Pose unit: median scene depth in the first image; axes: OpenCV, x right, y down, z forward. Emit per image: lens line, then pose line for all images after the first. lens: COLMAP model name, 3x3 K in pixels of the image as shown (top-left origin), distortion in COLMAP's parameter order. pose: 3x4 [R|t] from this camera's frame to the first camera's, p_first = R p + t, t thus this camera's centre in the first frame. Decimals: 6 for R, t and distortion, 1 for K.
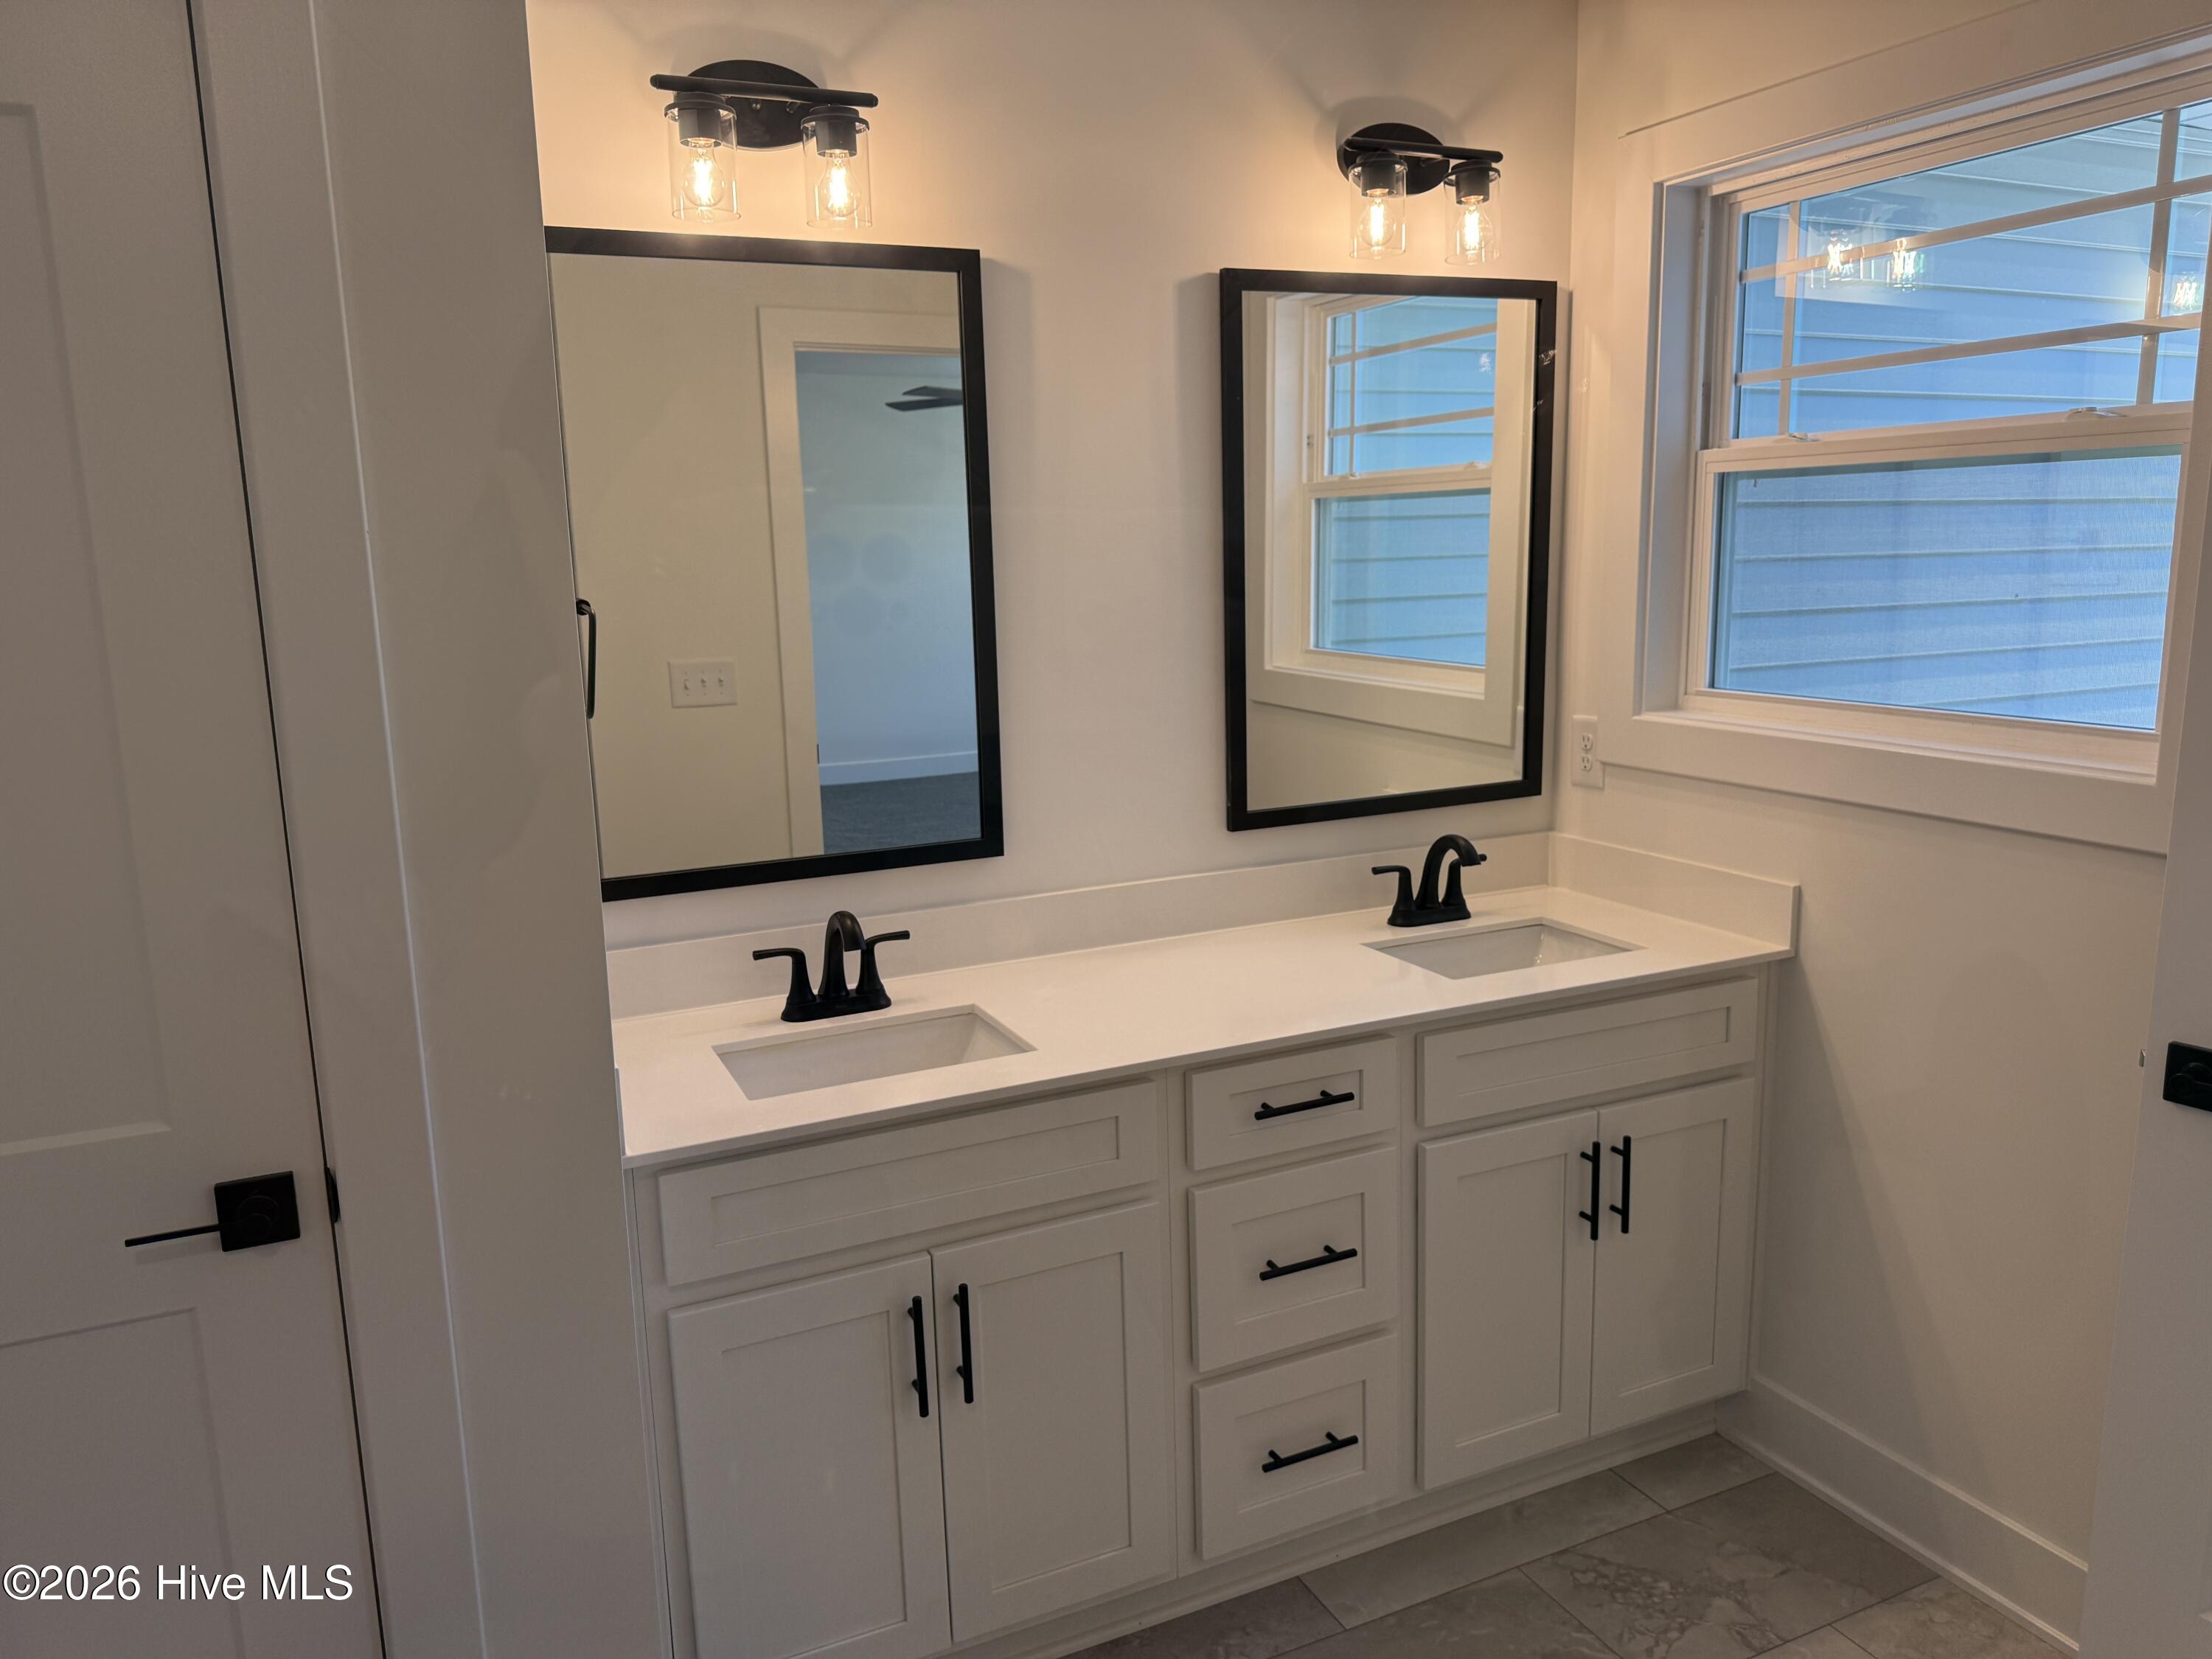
lens RADIAL K [[1563.5, 0, 1097.6], [0, 1563.5, 844.7], [0, 0, 1]] dist [0.110267, -0.170429]
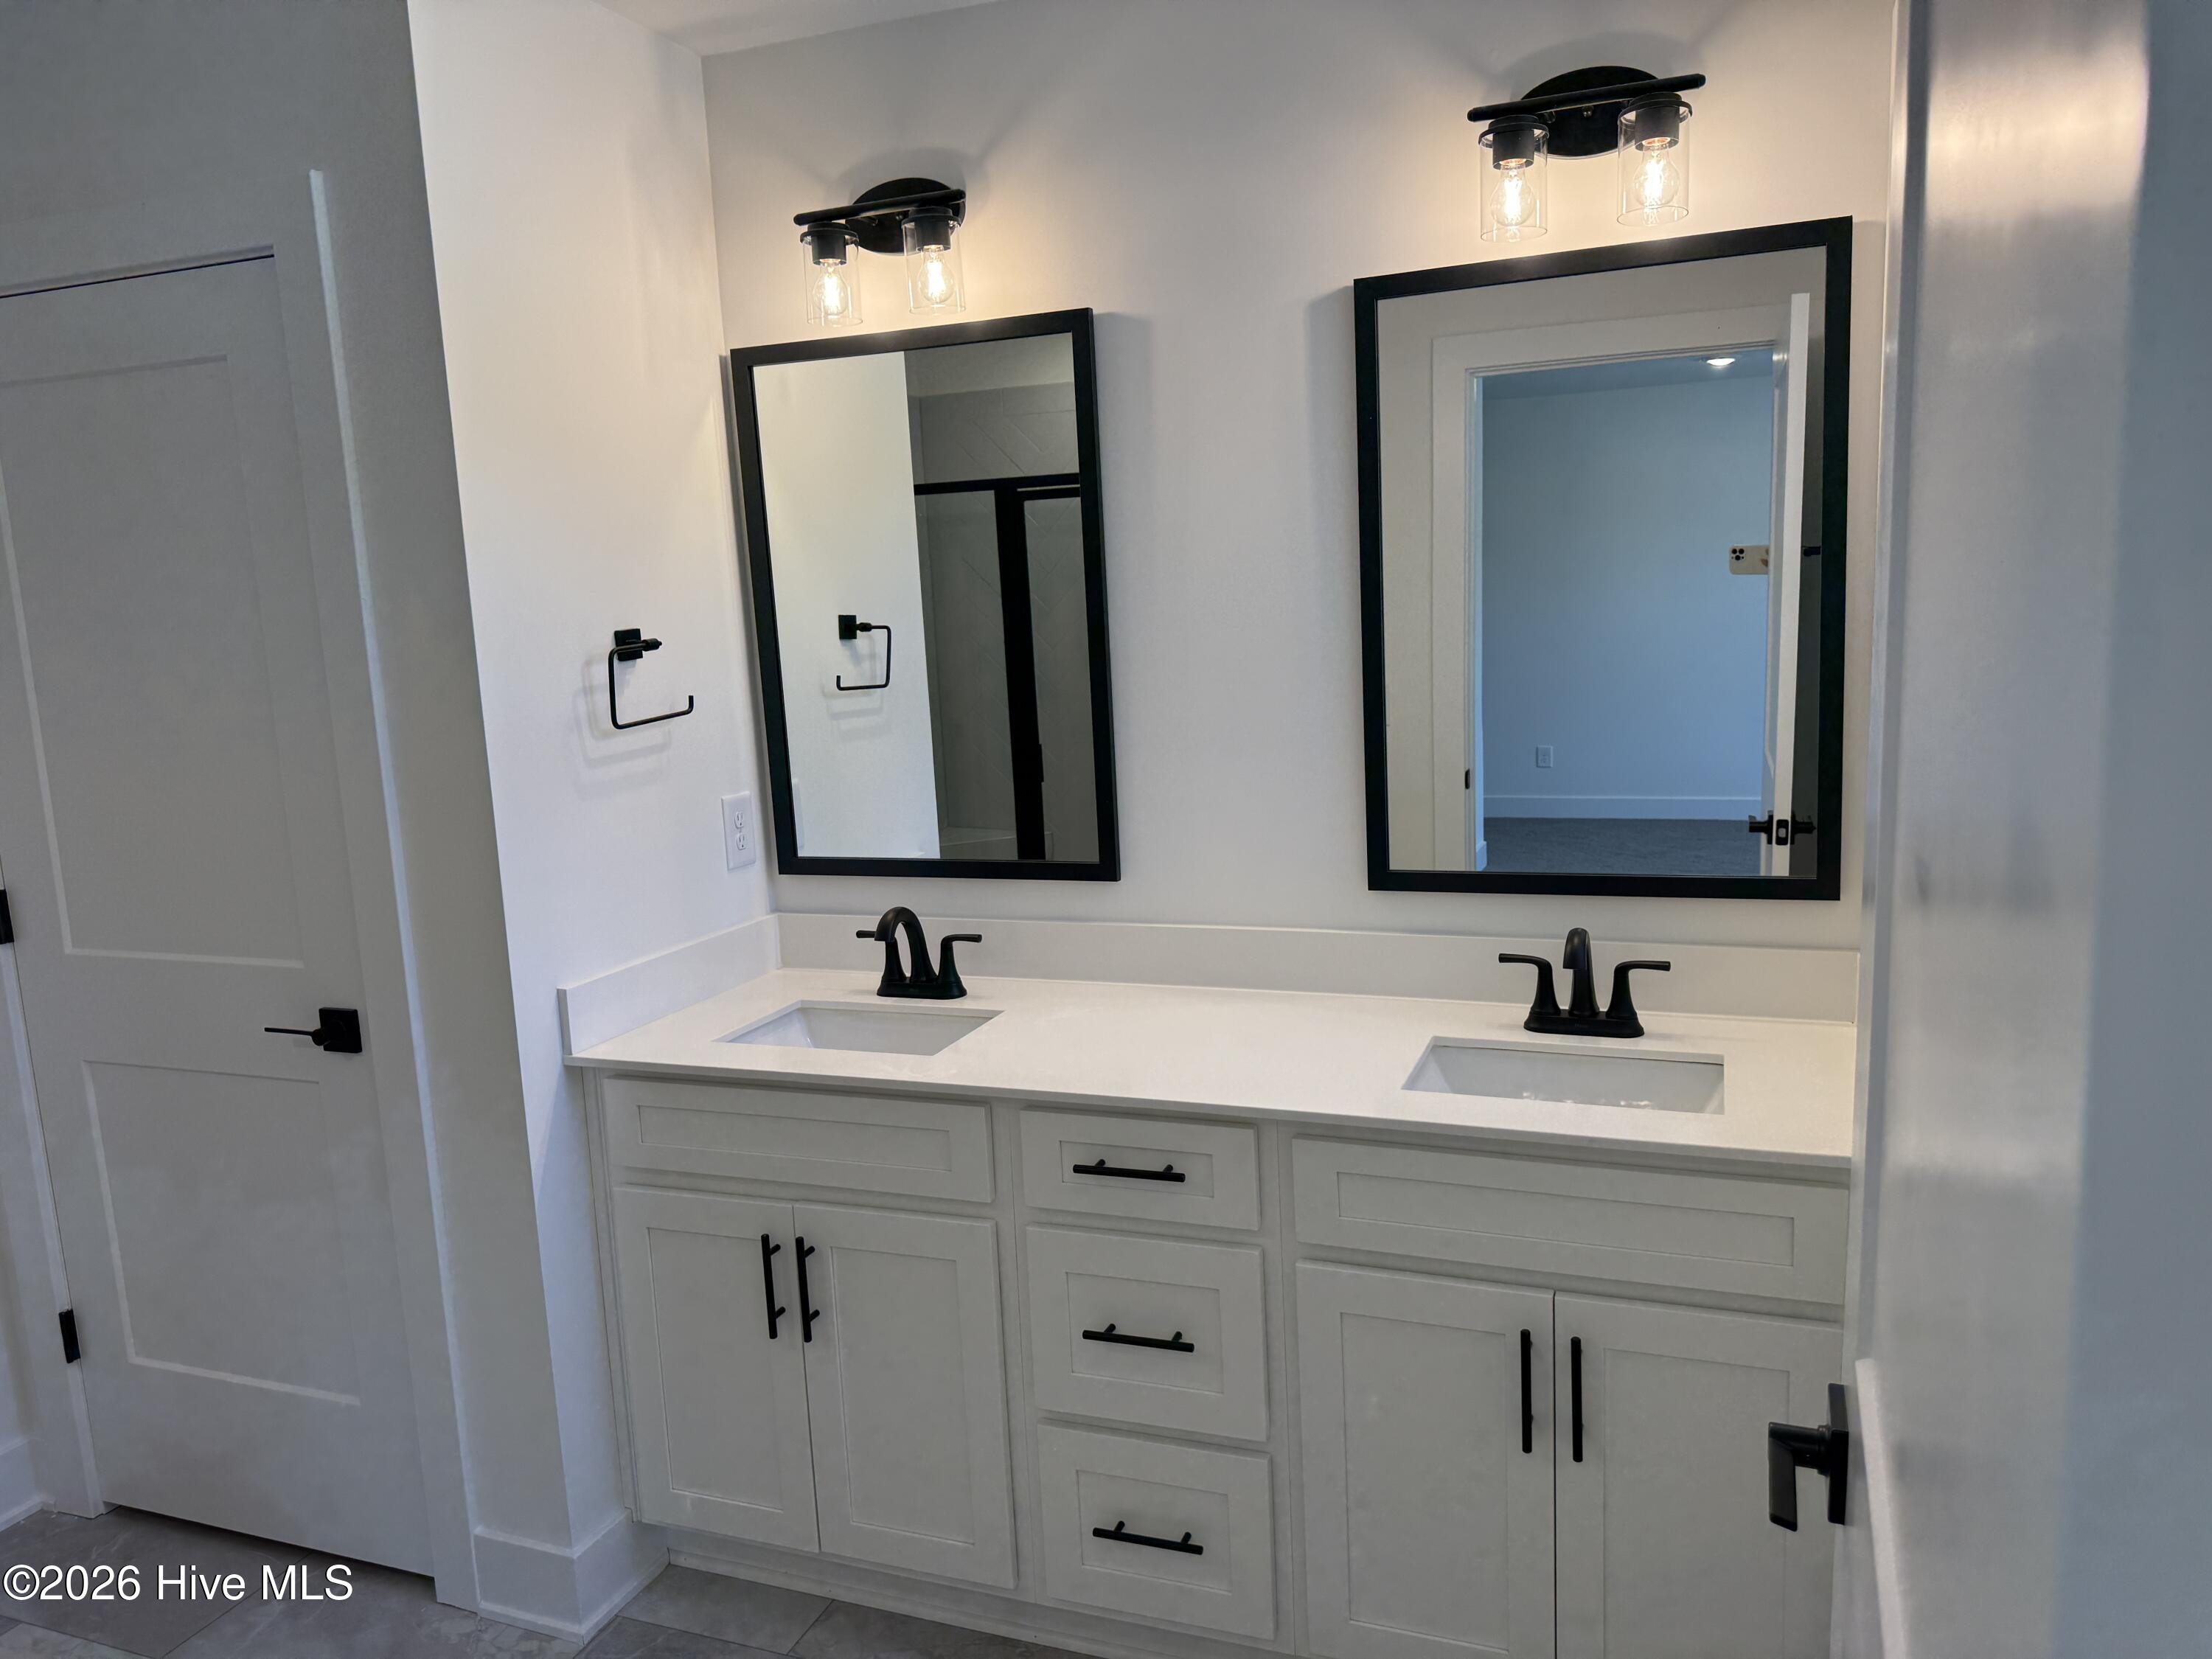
lens RADIAL K [[1482.4, 0, 1106.0], [0, 1482.4, 829.5], [0, 0, 1]] dist [0.207769, -0.336876]
pose [[0.704642, 0.110769, -0.700864, 0.636431], [-0.108057, 0.992971, 0.048296, -0.073696], [0.701287, 0.041702, 0.711658, 0.280999]]
